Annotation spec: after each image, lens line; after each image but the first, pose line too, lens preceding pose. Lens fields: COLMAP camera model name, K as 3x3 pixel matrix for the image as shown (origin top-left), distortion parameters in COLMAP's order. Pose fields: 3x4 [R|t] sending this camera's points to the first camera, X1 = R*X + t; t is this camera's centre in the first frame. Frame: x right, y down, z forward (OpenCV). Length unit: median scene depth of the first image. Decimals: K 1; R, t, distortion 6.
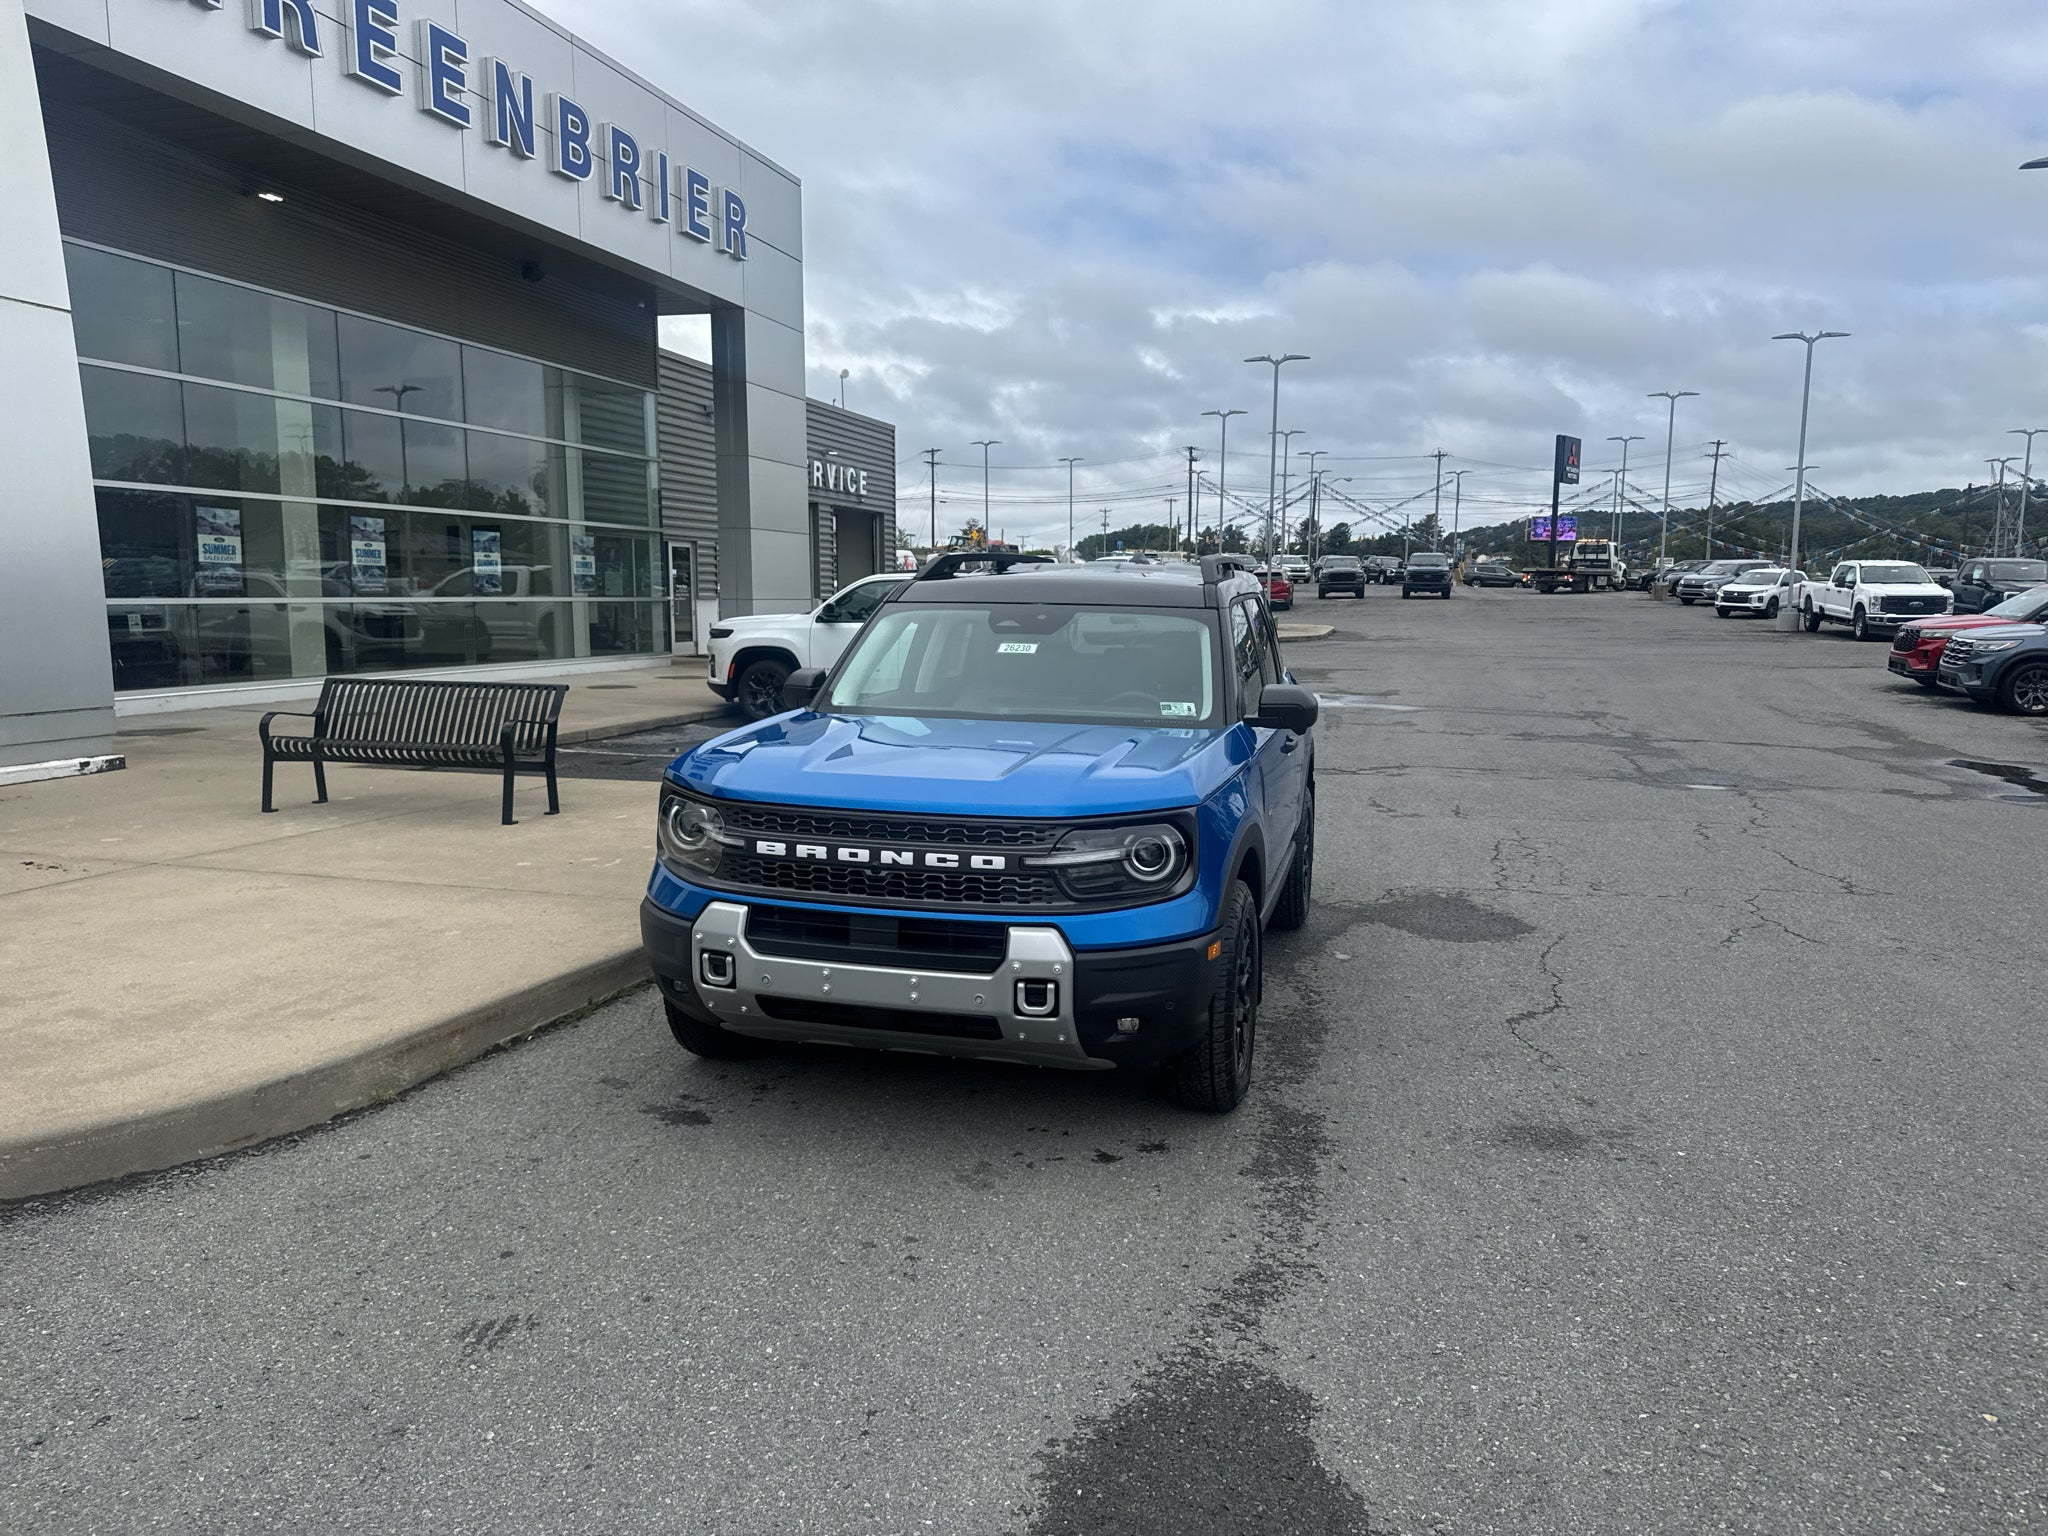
lens RADIAL K [[1436.3, 0, 1030.1], [0, 1436.3, 770.1], [0, 0, 1]] dist [0.044734, -0.061078]
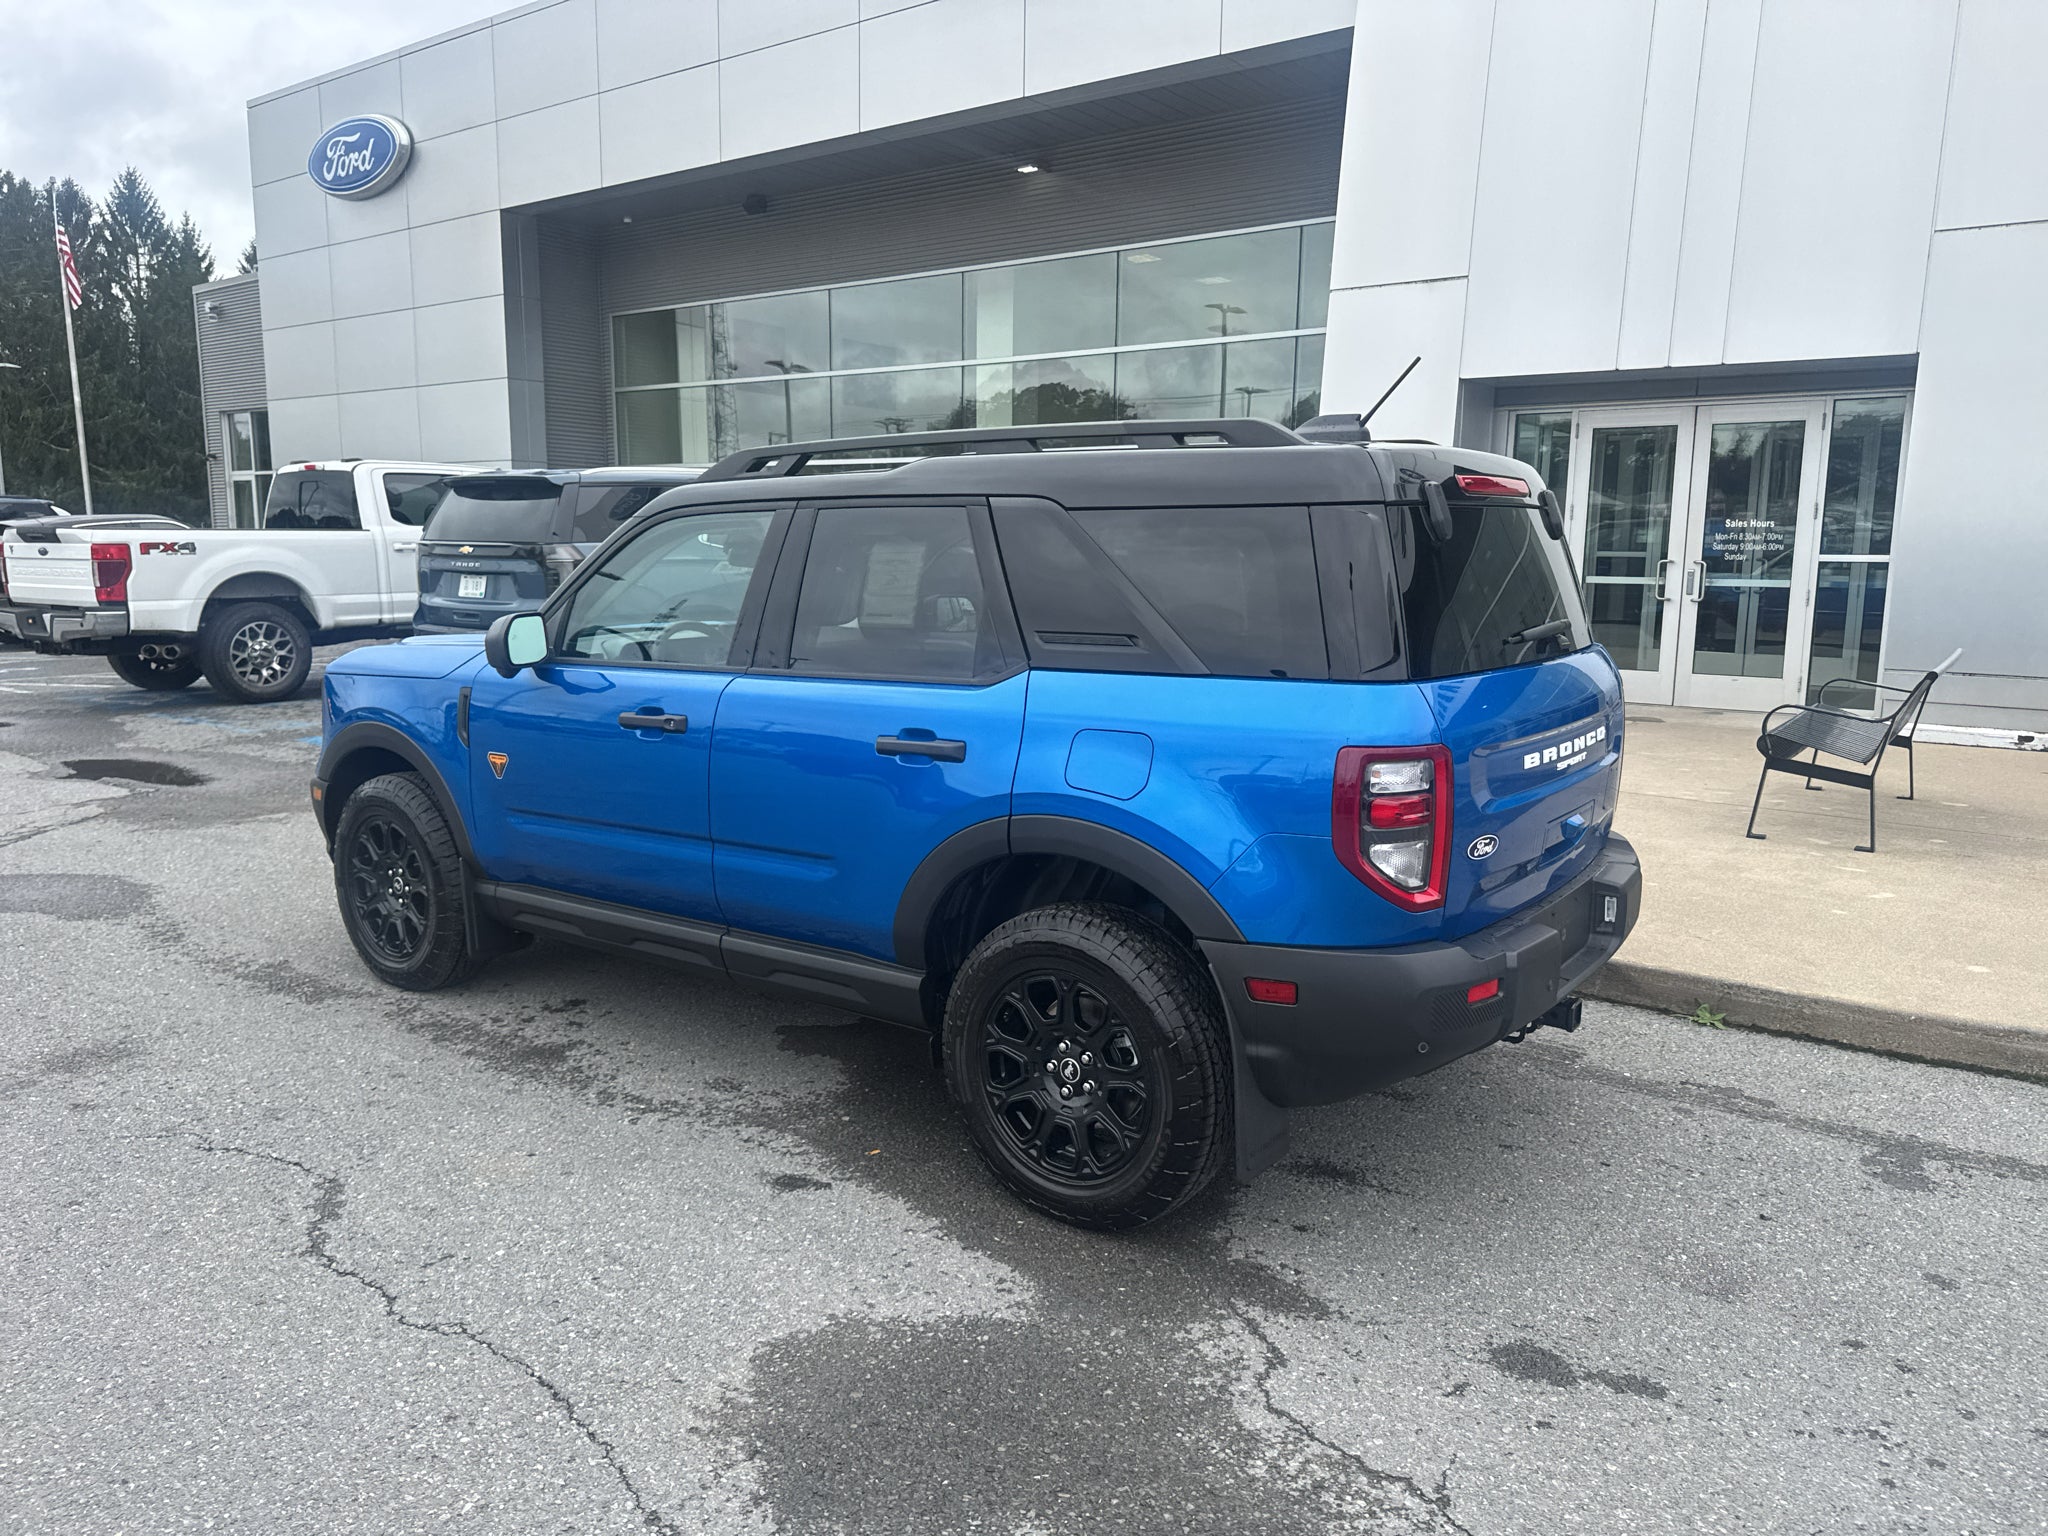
lens RADIAL K [[1438.3, 0, 1029.0], [0, 1438.3, 766.3], [0, 0, 1]] dist [0.036557, -0.051427]
pose [[-0.359570, 0.130572, -0.923937, 0.857940], [-0.128233, 0.973853, 0.187530, -0.172244], [0.924265, 0.185909, -0.333424, 1.601670]]
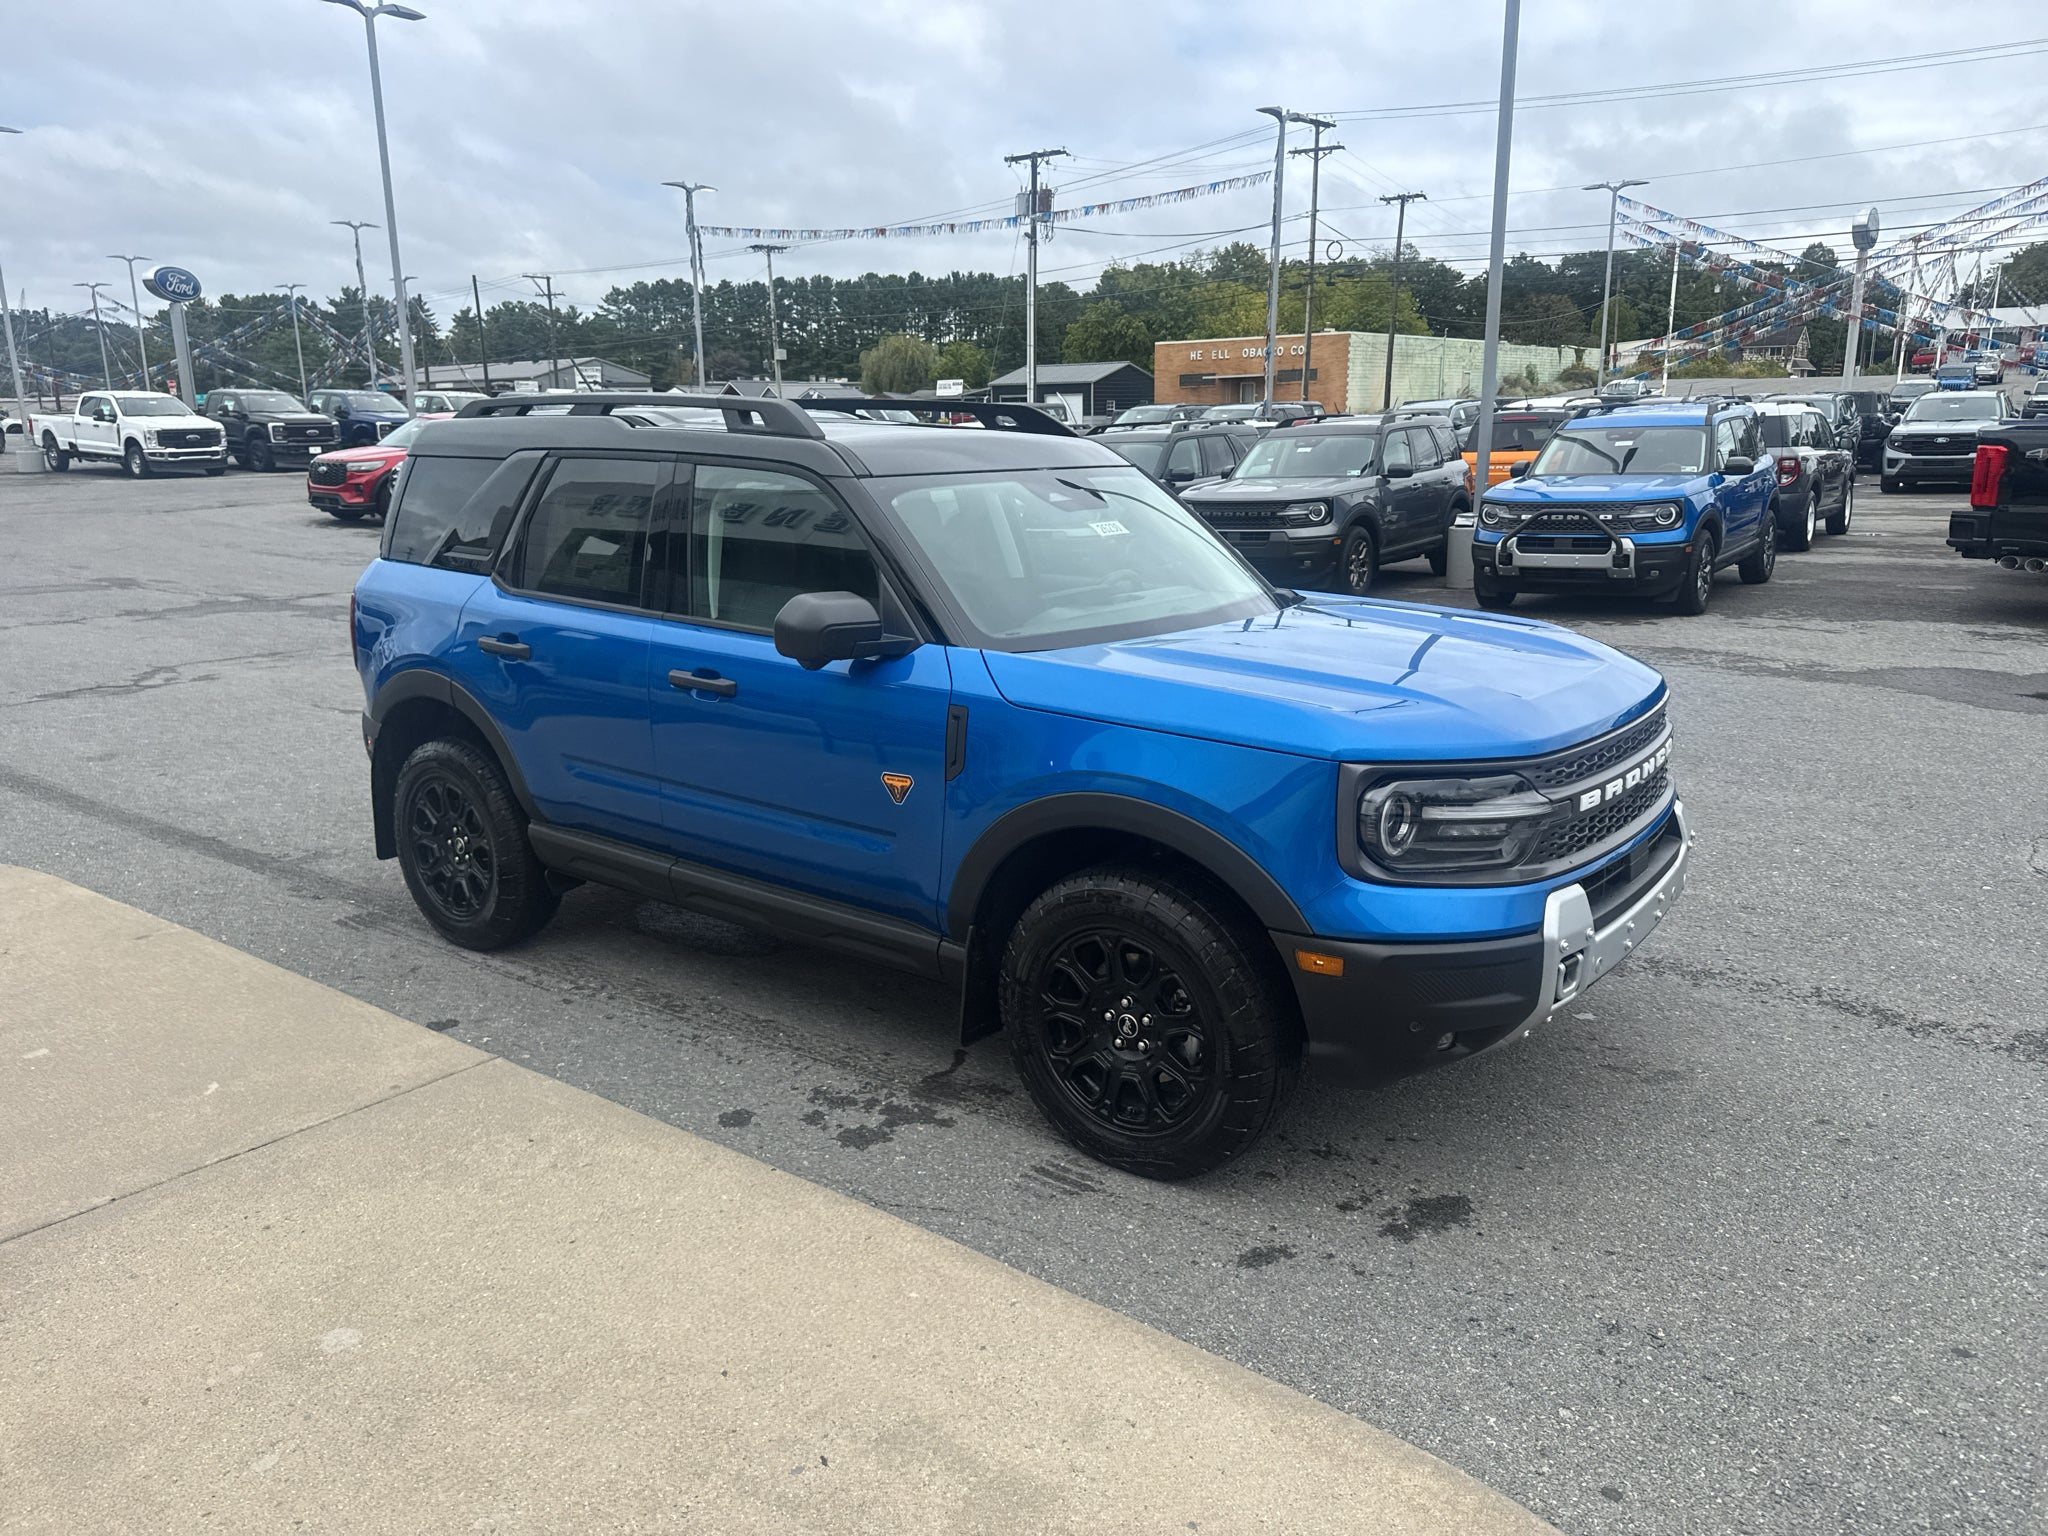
lens RADIAL K [[1430.5, 0, 1033.0], [0, 1430.5, 778.8], [0, 0, 1]] dist [0.053263, -0.069493]
pose [[0.372070, -0.237067, 0.897420, -0.790478], [0.127970, 0.970703, 0.203369, -0.122955], [-0.919341, 0.039176, 0.391507, 0.777310]]
